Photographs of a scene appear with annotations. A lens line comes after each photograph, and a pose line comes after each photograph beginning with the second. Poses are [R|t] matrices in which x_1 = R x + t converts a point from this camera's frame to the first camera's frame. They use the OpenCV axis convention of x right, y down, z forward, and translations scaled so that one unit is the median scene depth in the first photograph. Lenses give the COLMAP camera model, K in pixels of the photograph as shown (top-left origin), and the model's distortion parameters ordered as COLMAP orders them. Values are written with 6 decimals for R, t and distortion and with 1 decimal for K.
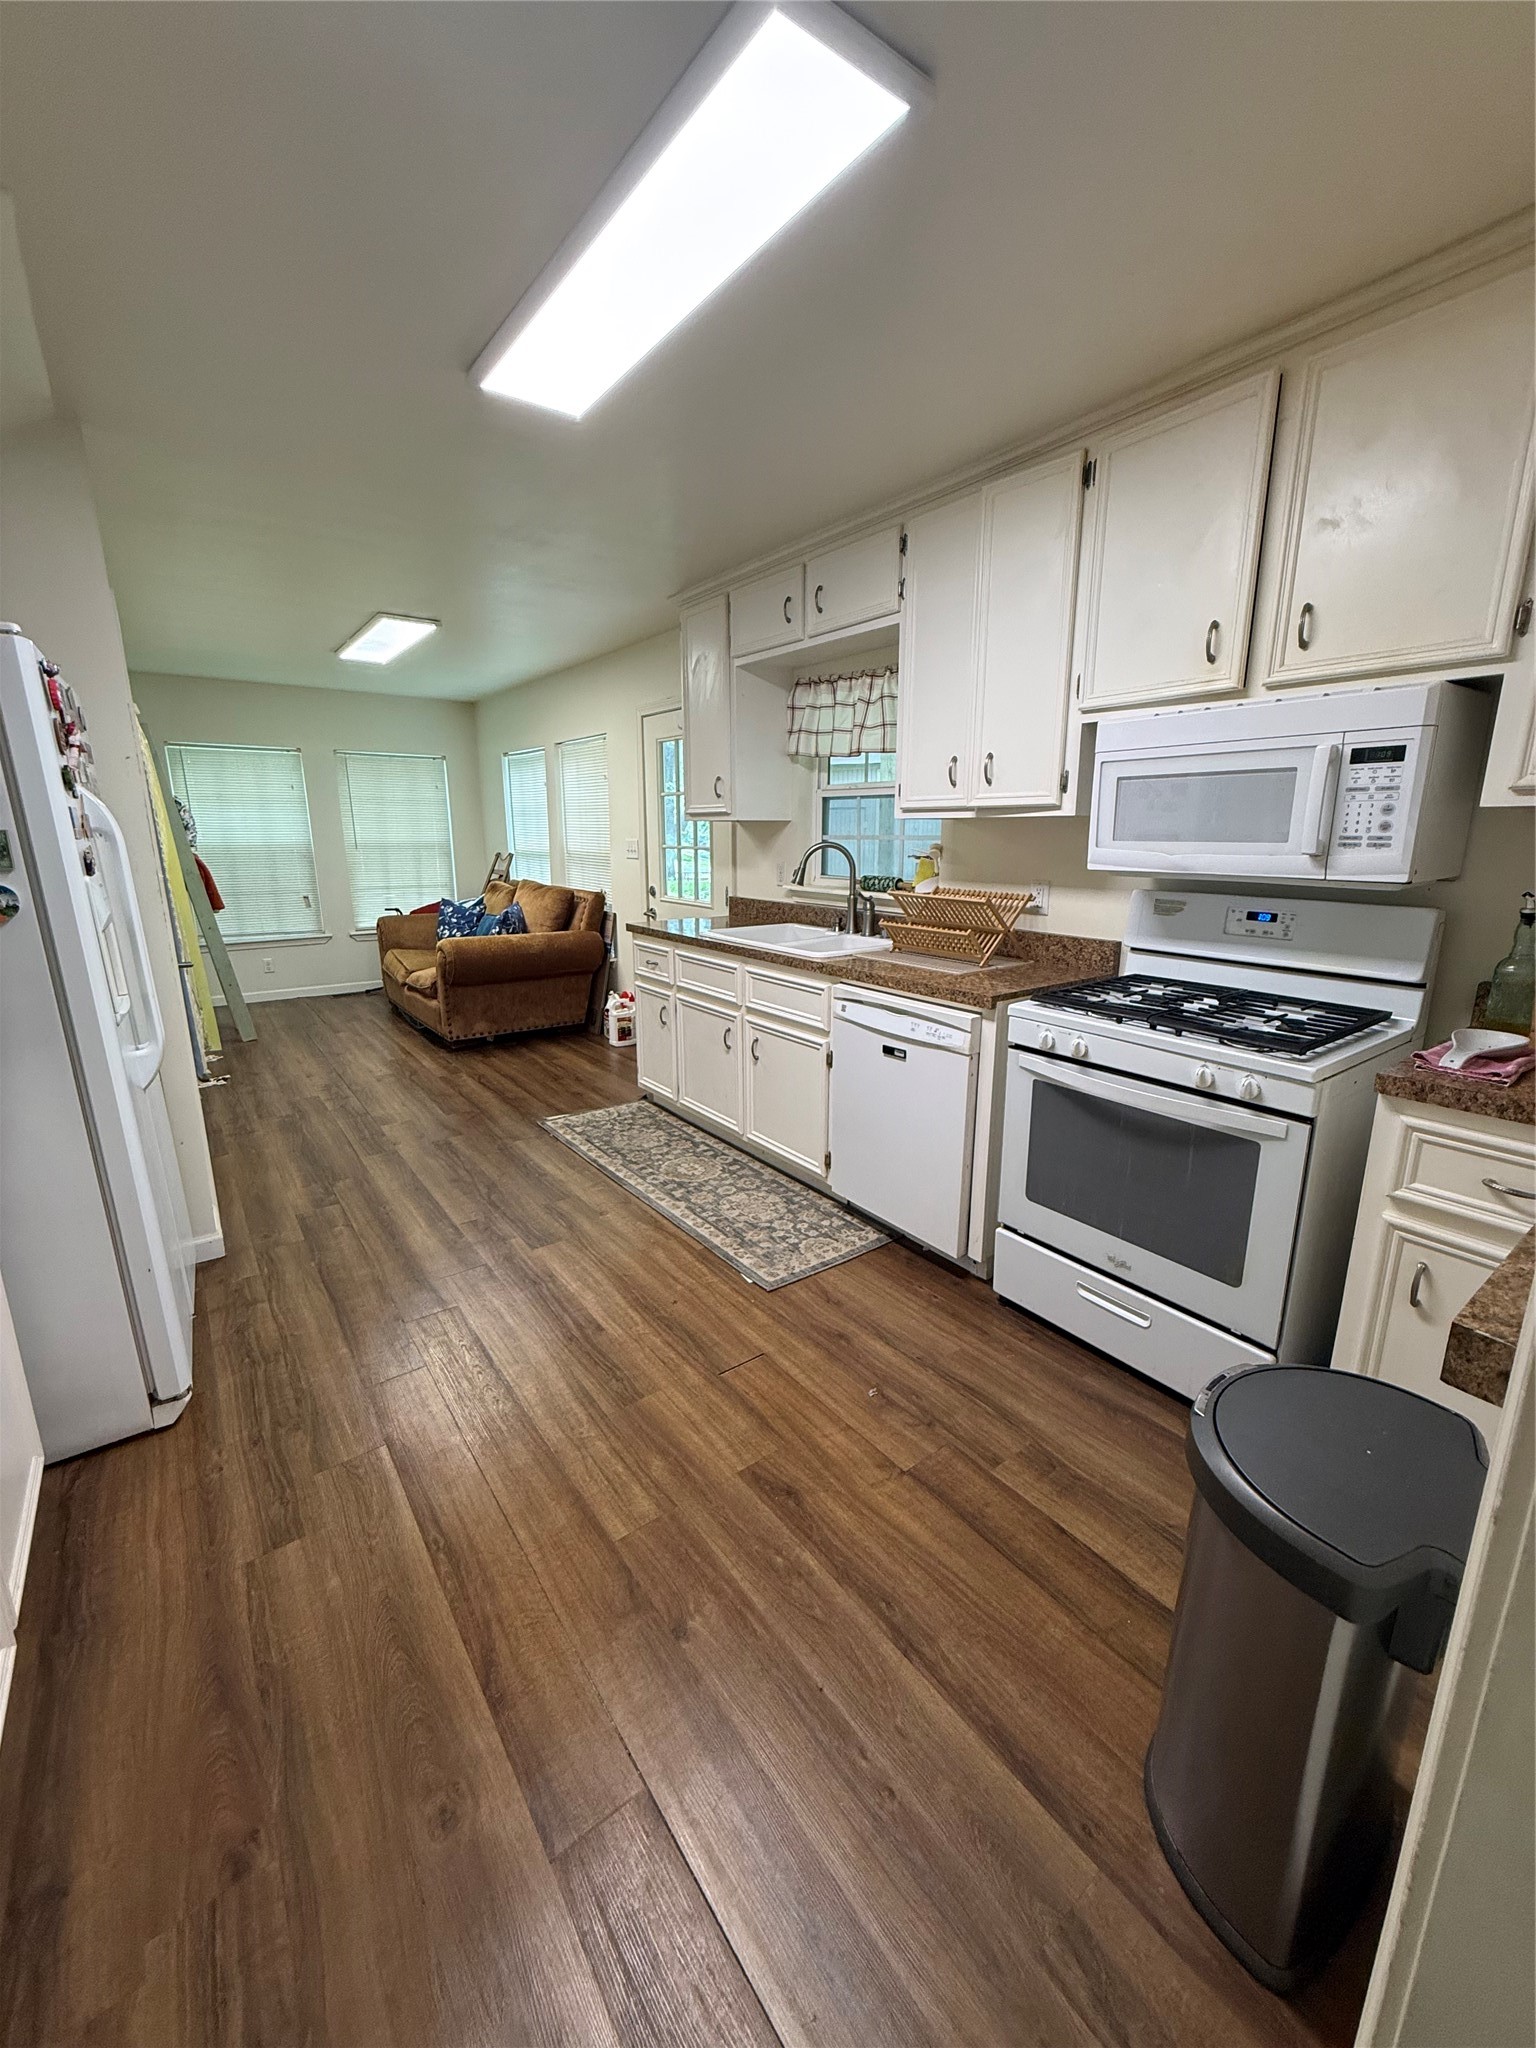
lens RADIAL K [[815.6, 0, 769.1], [0, 815.6, 1021.1], [0, 0, 1]] dist [0.000571, 0.000139]
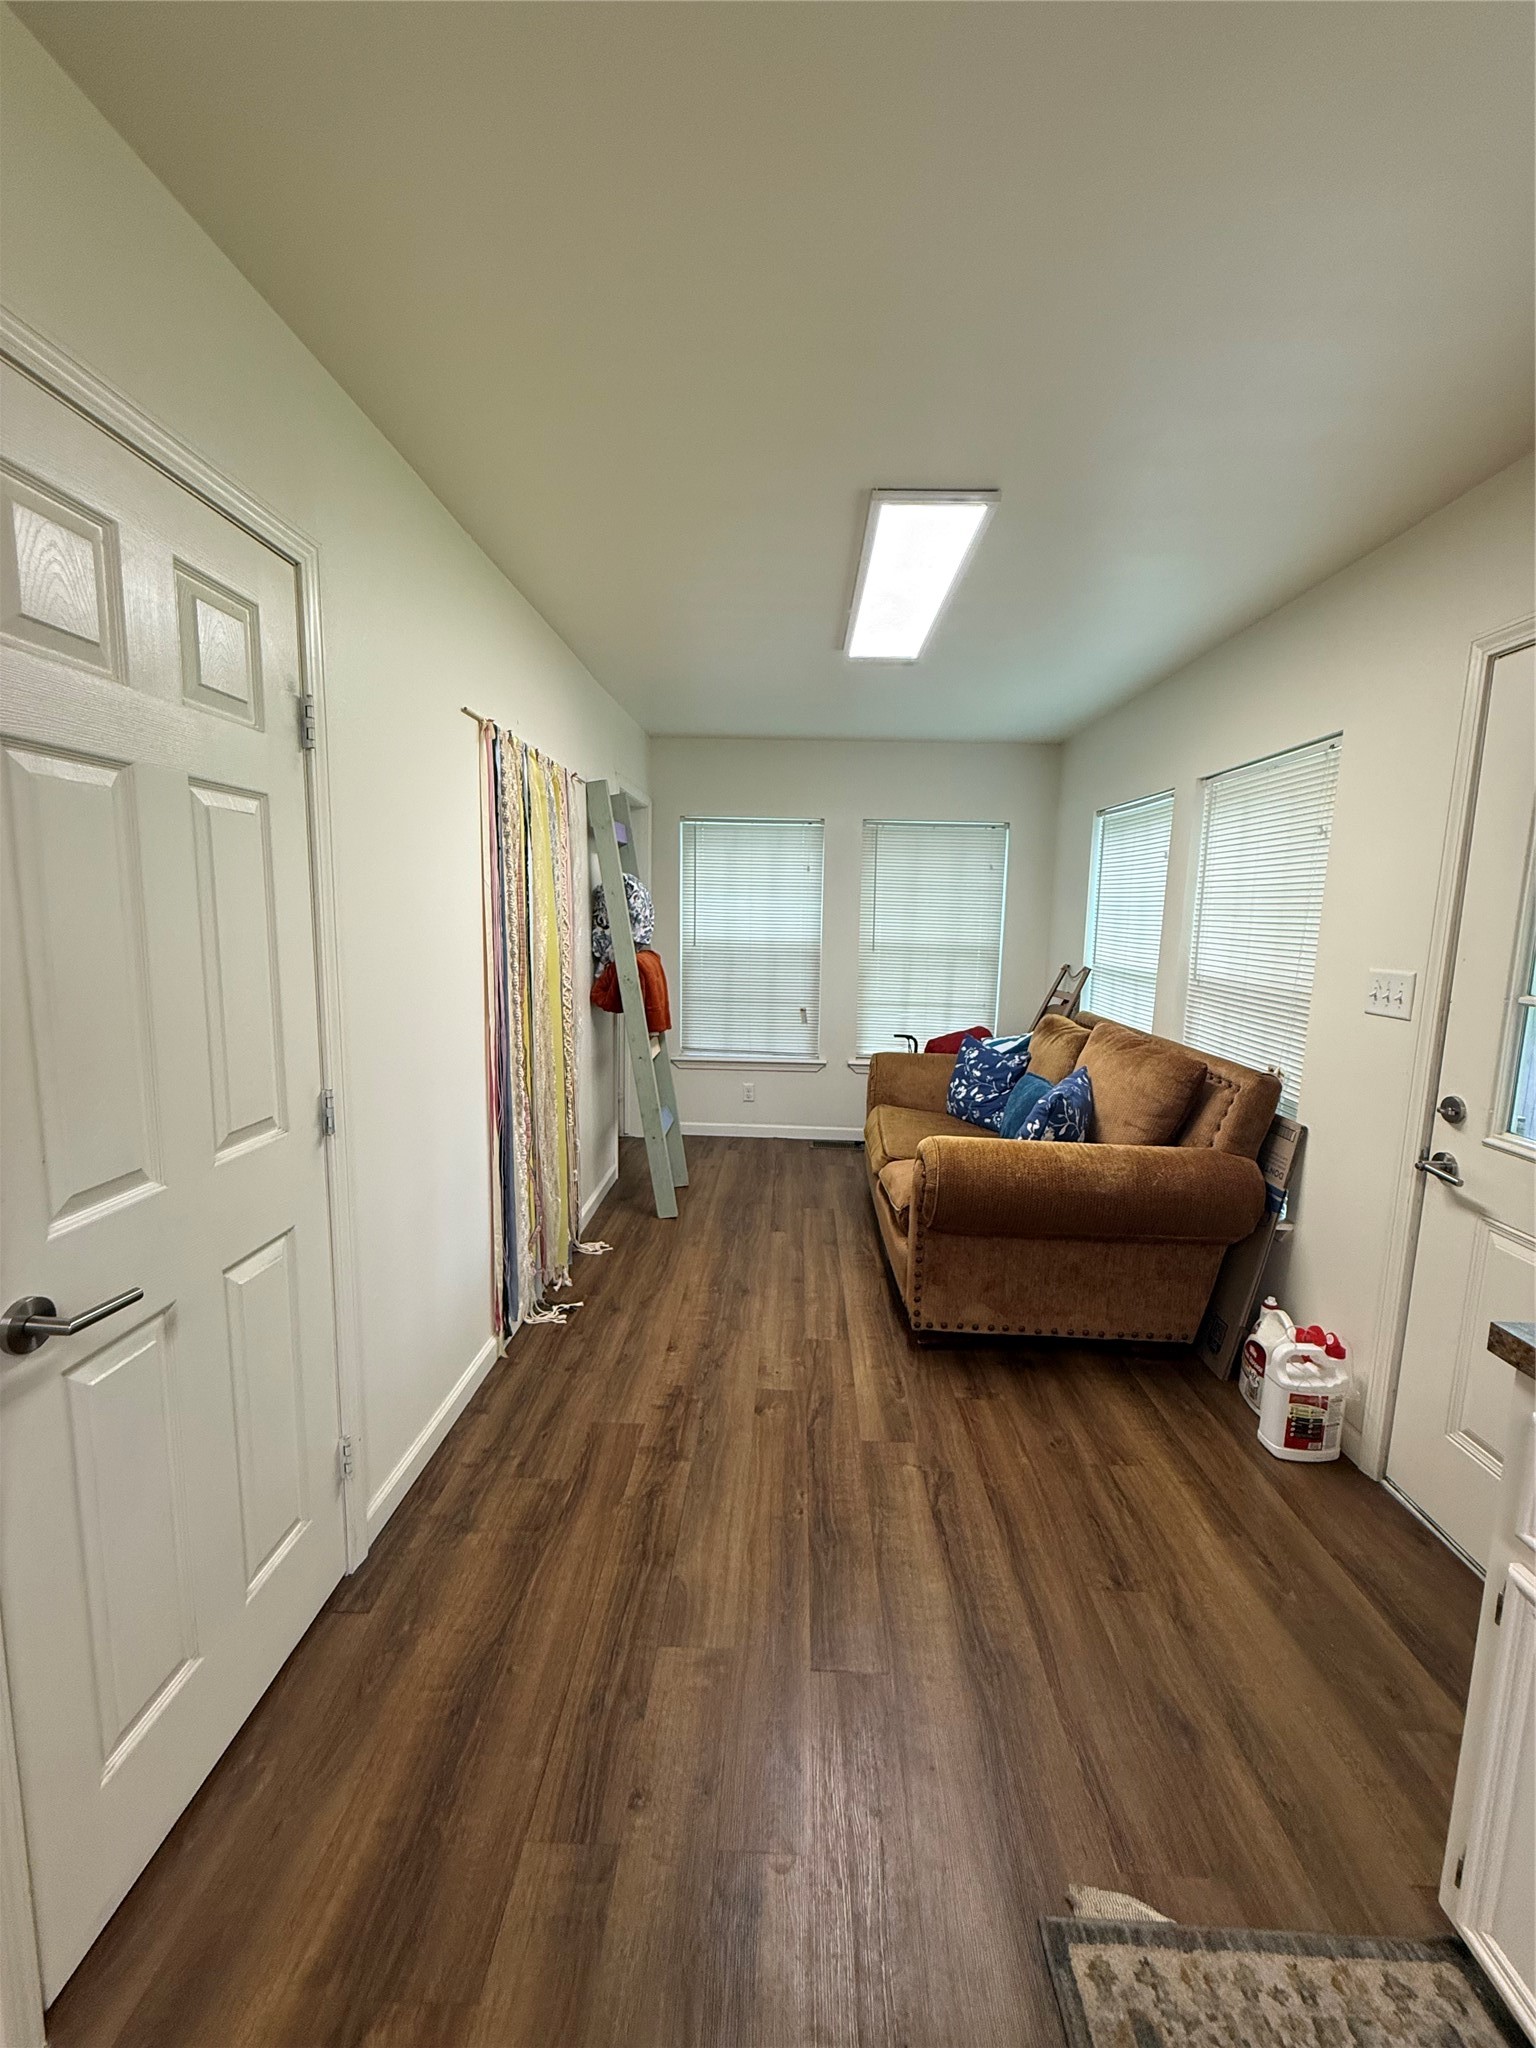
lens RADIAL K [[815.6, 0, 769.1], [0, 815.6, 1021.1], [0, 0, 1]] dist [0.000571, 0.000139]
pose [[0.780776, 0.098040, -0.617072, -0.208960], [-0.164174, 0.985101, -0.051216, -0.166615], [0.602857, 0.141295, 0.785238, 0.657421]]
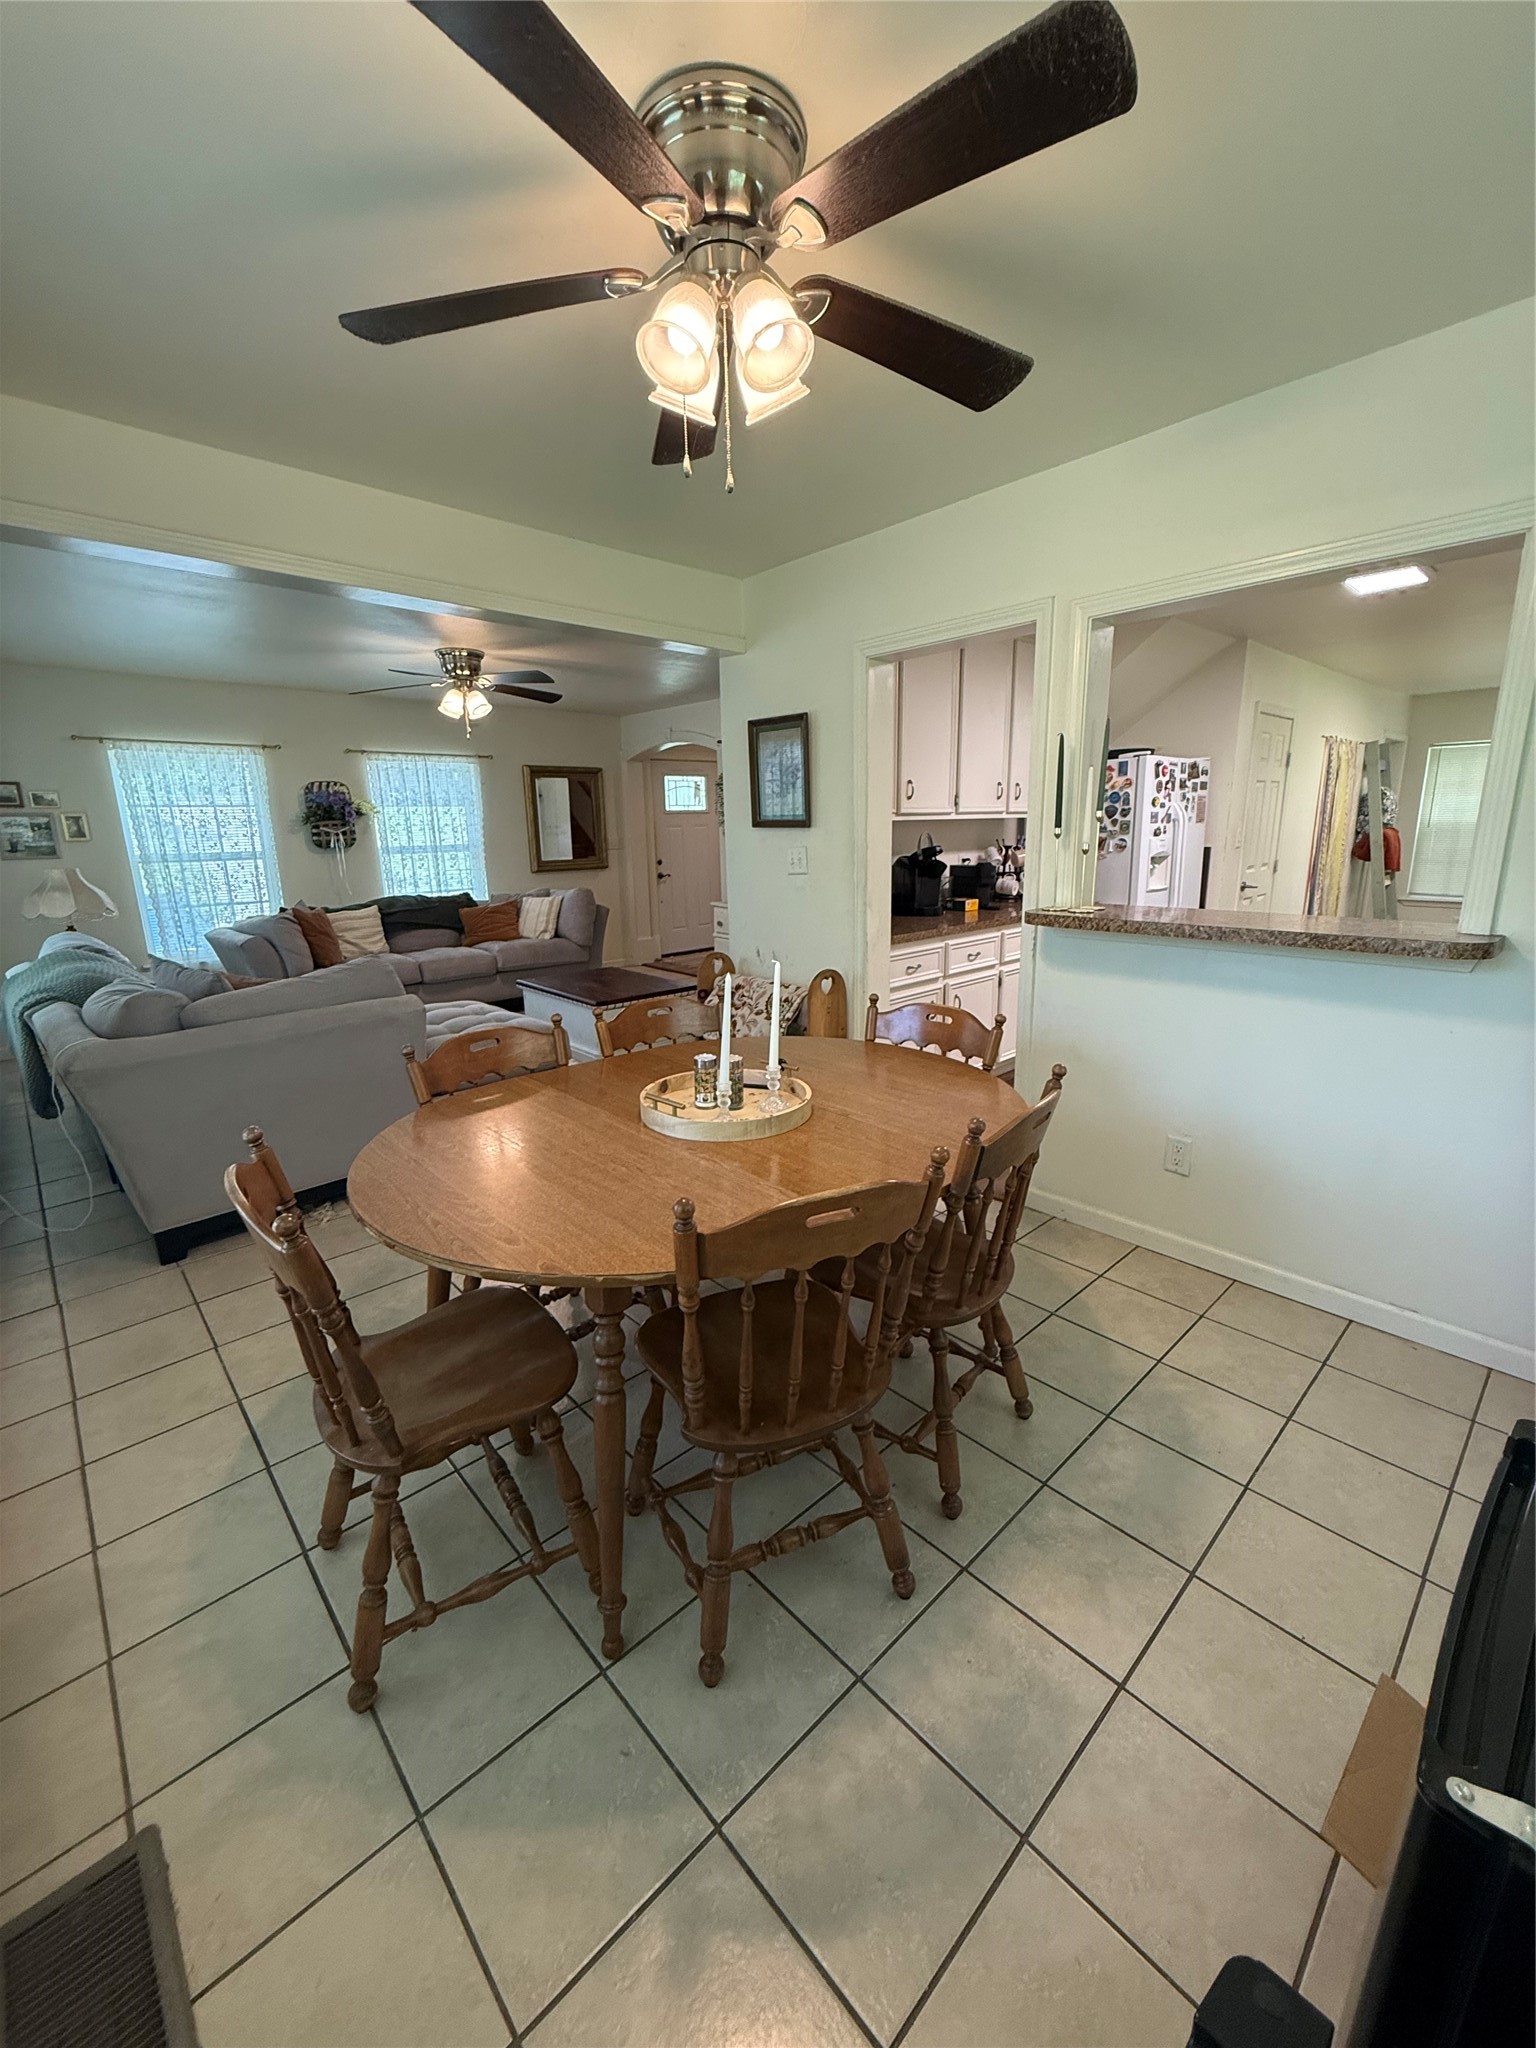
lens RADIAL K [[815.6, 0, 769.1], [0, 815.6, 1021.1], [0, 0, 1]] dist [0.000571, 0.000139]
pose [[0.105953, 0.233113, -0.966660, 0.813590], [-0.205016, 0.956367, 0.208160, 0.049153], [0.973007, 0.176126, 0.149122, -0.250672]]
